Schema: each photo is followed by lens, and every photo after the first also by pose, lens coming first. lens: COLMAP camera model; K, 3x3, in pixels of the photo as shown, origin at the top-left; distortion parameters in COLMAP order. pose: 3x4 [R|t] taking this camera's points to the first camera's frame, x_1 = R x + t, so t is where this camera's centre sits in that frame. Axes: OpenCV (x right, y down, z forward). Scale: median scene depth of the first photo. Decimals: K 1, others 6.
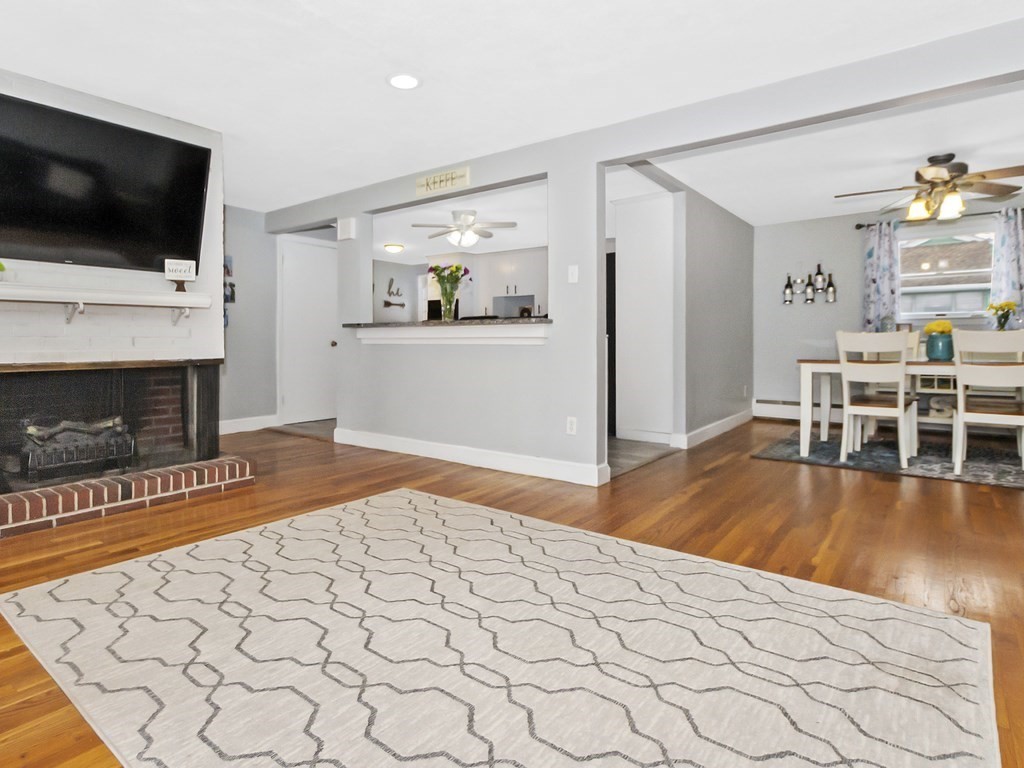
lens RADIAL K [[562.6, 0, 500.2], [0, 562.6, 345.6], [0, 0, 1]] dist [0.002145, 0.000967]
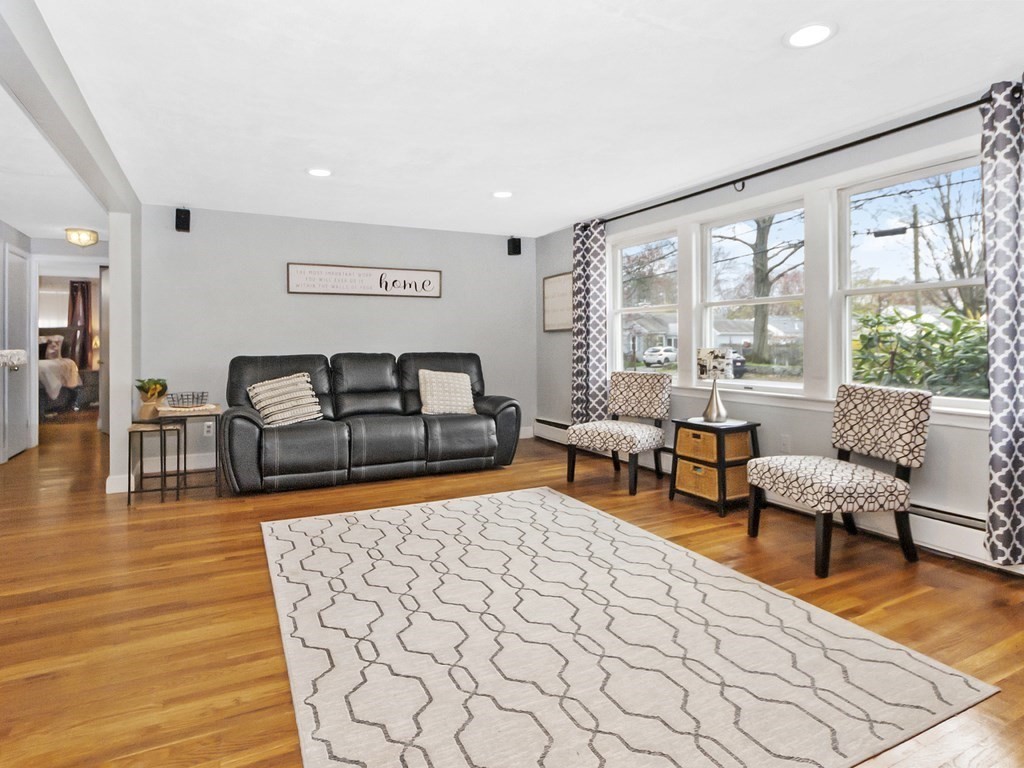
lens RADIAL K [[577.0, 0, 502.3], [0, 577.0, 340.8], [0, 0, 1]] dist [0.000754, 0.001052]
pose [[-0.897589, 0.012424, 0.440658, -0.393805], [0.013189, 0.999912, -0.001325, -0.054764], [-0.440636, 0.004622, -0.897674, 1.340660]]
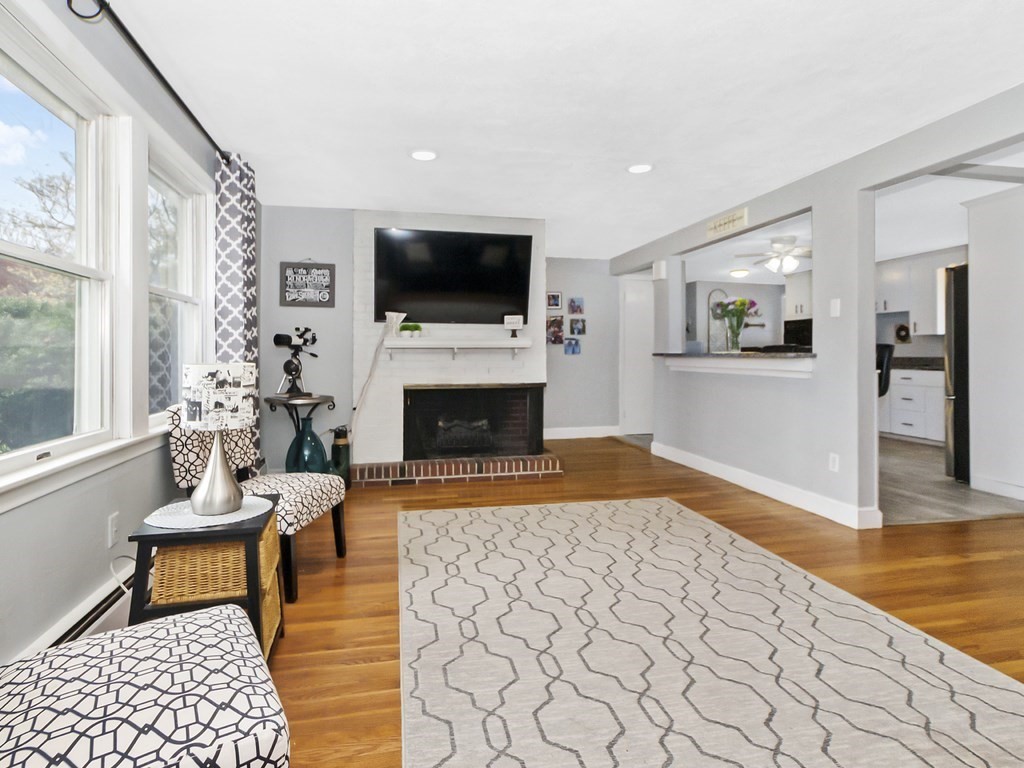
lens RADIAL K [[557.7, 0, 511.0], [0, 557.7, 354.7], [0, 0, 1]] dist [-0.032966, 0.036003]
pose [[0.766216, 0.001226, -0.642582, 0.363173], [-0.005245, 0.999977, -0.004345, -0.044344], [0.642562, 0.006699, 0.766205, -0.114102]]
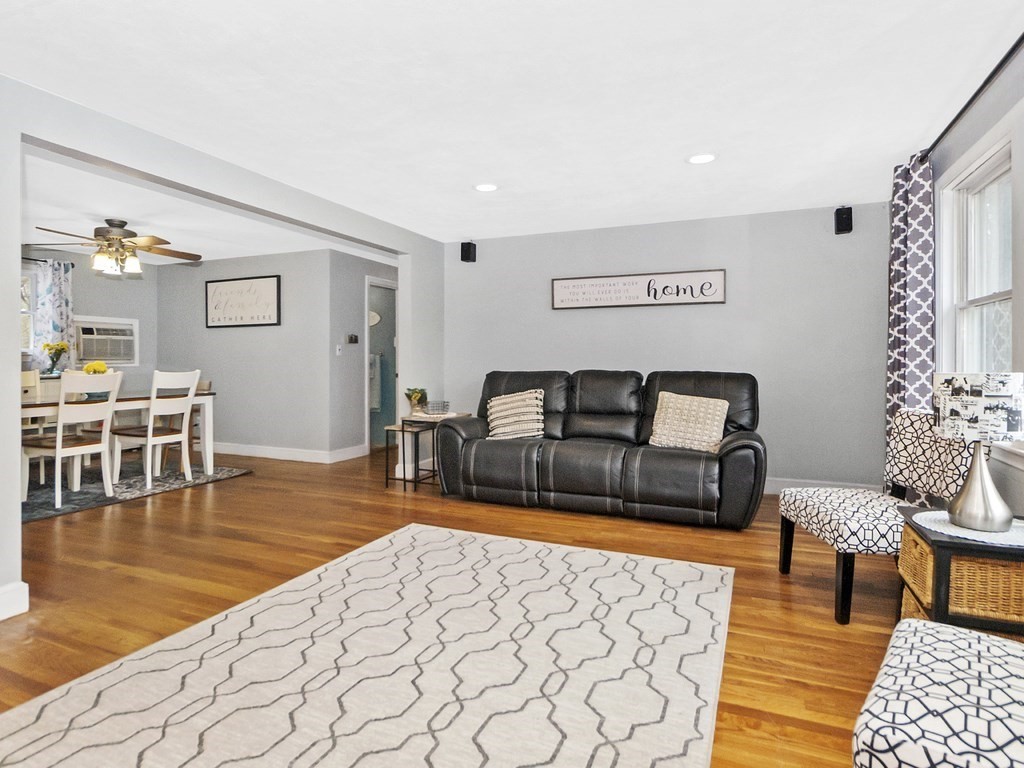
lens RADIAL K [[583.9, 0, 489.9], [0, 583.9, 366.2], [0, 0, 1]] dist [-0.001914, 0.001145]
pose [[-0.230007, -0.003445, 0.973183, -0.707649], [0.005581, 0.999973, 0.004859, -0.047732], [-0.973173, 0.006549, -0.229981, 0.688653]]
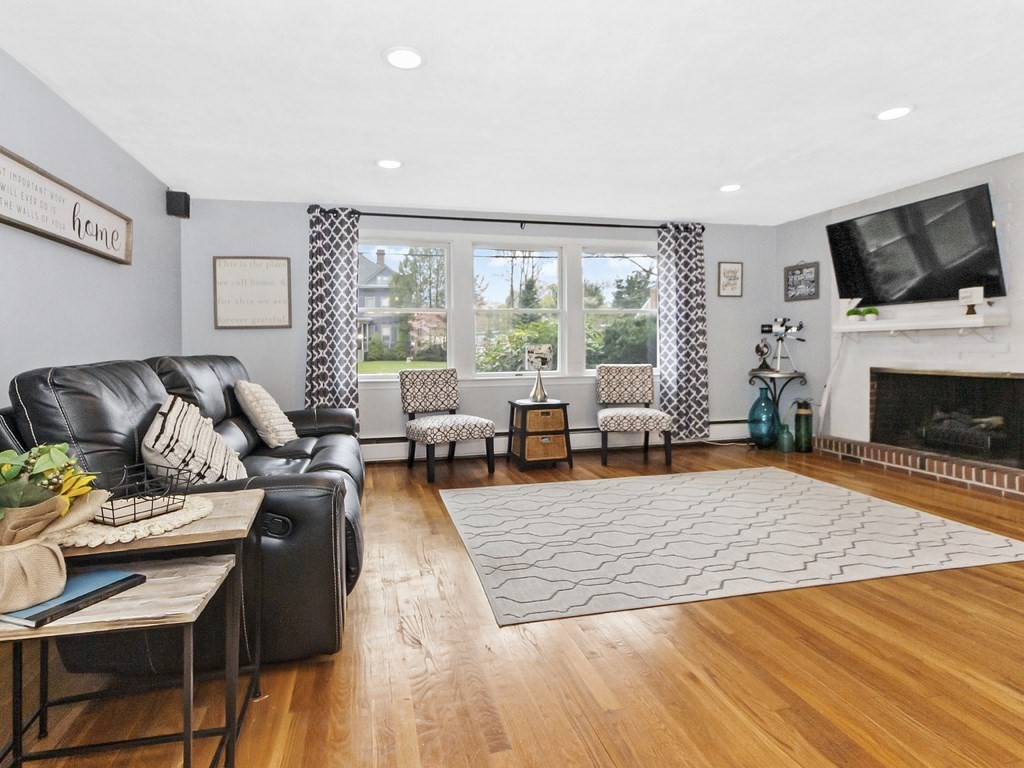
lens RADIAL K [[544.5, 0, 491.6], [0, 544.5, 369.6], [0, 0, 1]] dist [-0.016551, 0.001912]
pose [[-0.630913, 0.041249, -0.774756, 0.969620], [0.007368, 0.998859, 0.047181, -0.041098], [0.775819, 0.024059, -0.630497, 0.948928]]
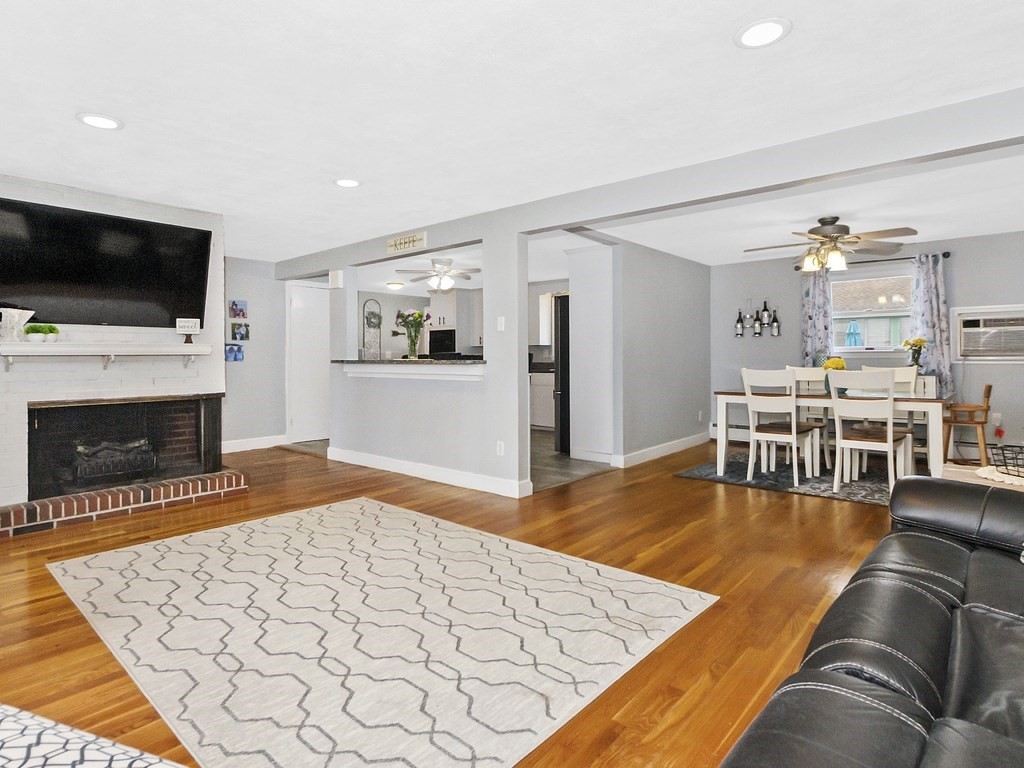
lens RADIAL K [[554.1, 0, 497.3], [0, 554.1, 364.8], [0, 0, 1]] dist [-0.002937, 0.002364]
pose [[0.997411, -0.001634, -0.071887, 0.238203], [0.001886, 0.999992, 0.003438, -0.049276], [0.071881, -0.003565, 0.997407, -0.225531]]
